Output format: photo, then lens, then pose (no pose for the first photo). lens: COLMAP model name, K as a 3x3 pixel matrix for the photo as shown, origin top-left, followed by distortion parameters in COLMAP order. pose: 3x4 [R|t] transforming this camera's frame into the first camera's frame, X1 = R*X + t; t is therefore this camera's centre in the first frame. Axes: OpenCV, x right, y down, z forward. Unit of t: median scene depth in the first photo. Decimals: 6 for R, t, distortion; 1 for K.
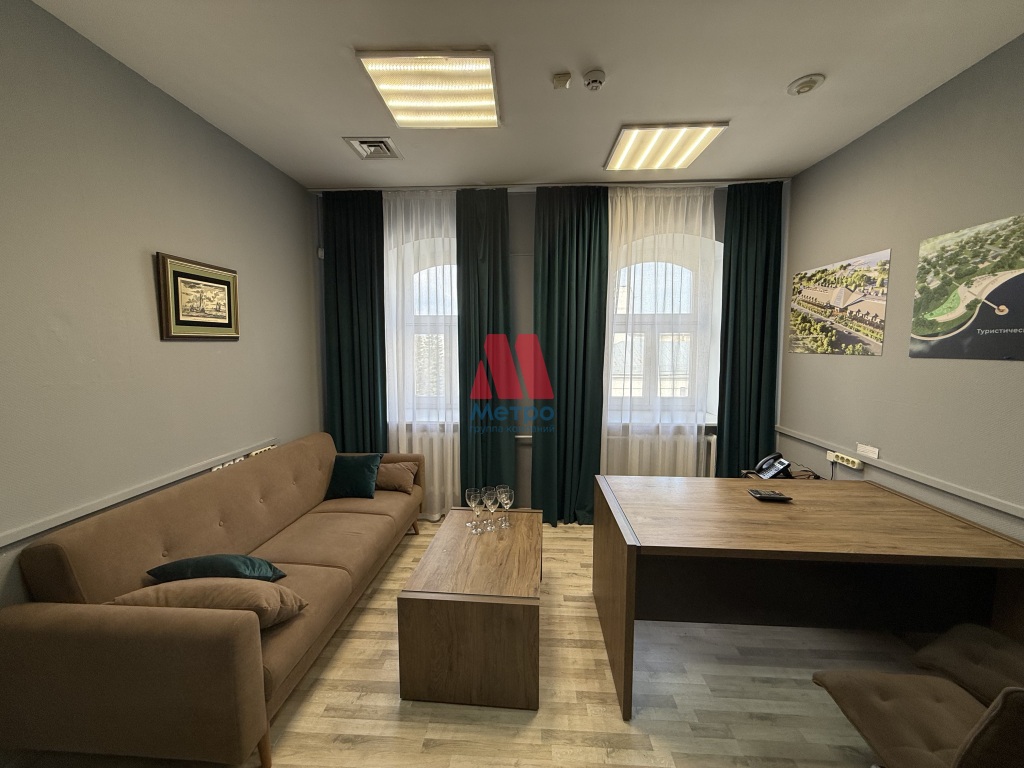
lens RADIAL K [[408.5, 0, 508.9], [0, 408.5, 384.8], [0, 0, 1]] dist [0.000753, -0.000169]
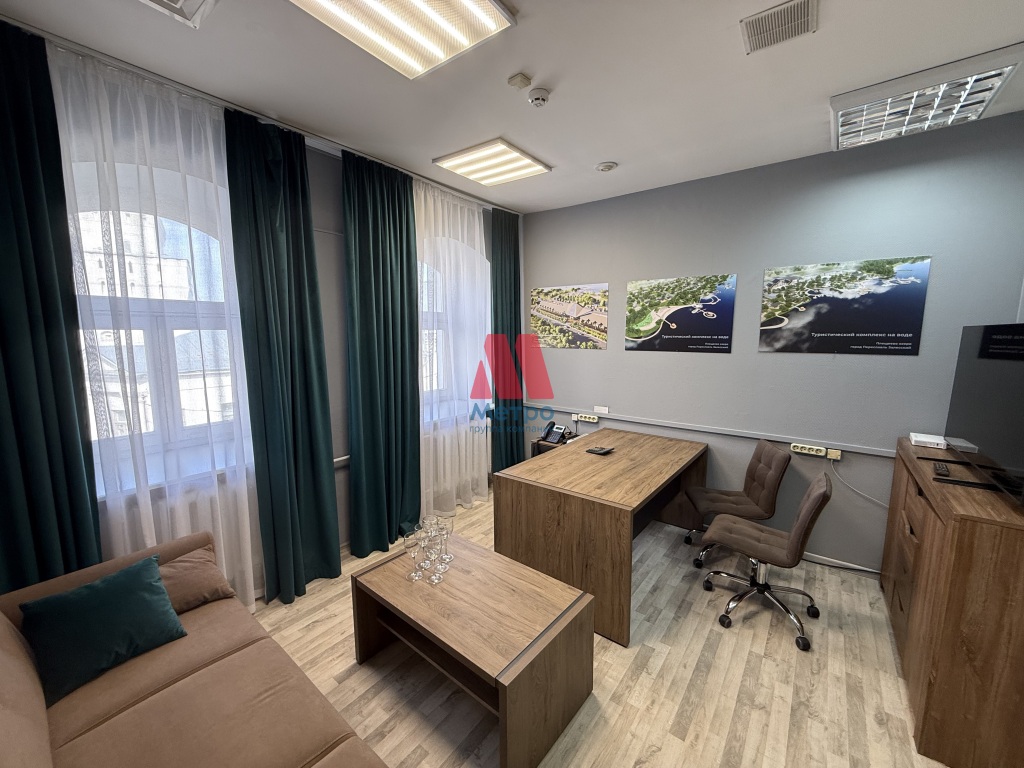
lens RADIAL K [[408.5, 0, 508.9], [0, 408.5, 384.8], [0, 0, 1]] dist [0.000753, -0.000169]
pose [[0.568168, -0.105357, 0.816141, -0.546262], [0.079527, 0.994158, 0.072974, -0.069994], [-0.819061, 0.023444, 0.573227, 0.345285]]
